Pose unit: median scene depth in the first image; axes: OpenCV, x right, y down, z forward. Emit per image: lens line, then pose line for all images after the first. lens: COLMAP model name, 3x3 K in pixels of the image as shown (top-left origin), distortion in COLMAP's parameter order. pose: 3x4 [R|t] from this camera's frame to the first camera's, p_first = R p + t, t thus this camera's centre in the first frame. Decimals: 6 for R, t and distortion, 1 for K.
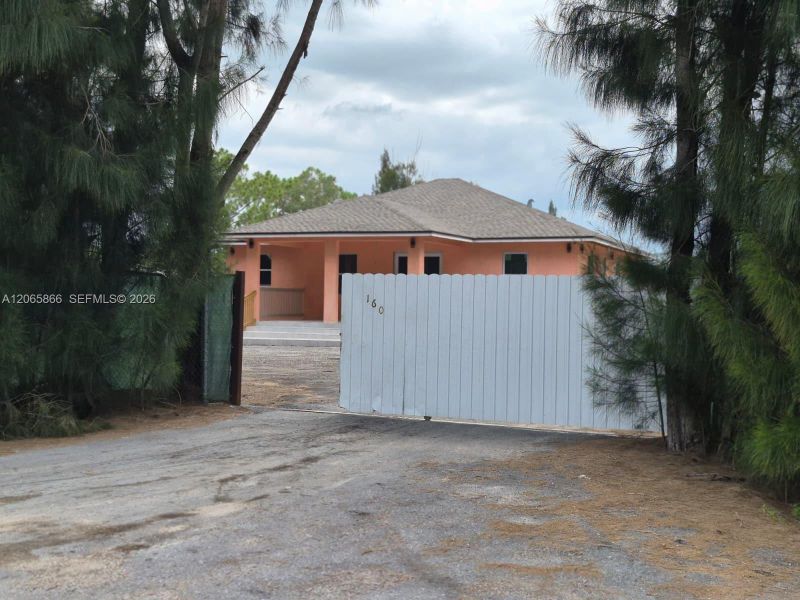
lens RADIAL K [[931.6, 0, 400.0], [0, 931.6, 300.0], [0, 0, 1]] dist [0.004344, -0.000406]
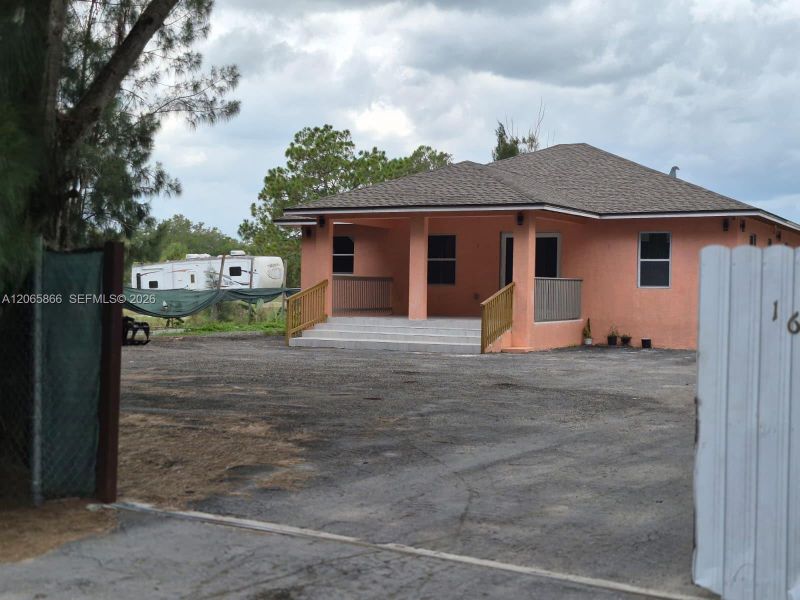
lens RADIAL K [[931.6, 0, 400.0], [0, 931.6, 300.0], [0, 0, 1]] dist [0.004344, -0.000406]
pose [[0.990546, 0.004011, -0.137122, 0.019344], [-0.002548, 0.999938, 0.010838, -0.001173], [0.137157, -0.010386, 0.990495, 0.195199]]
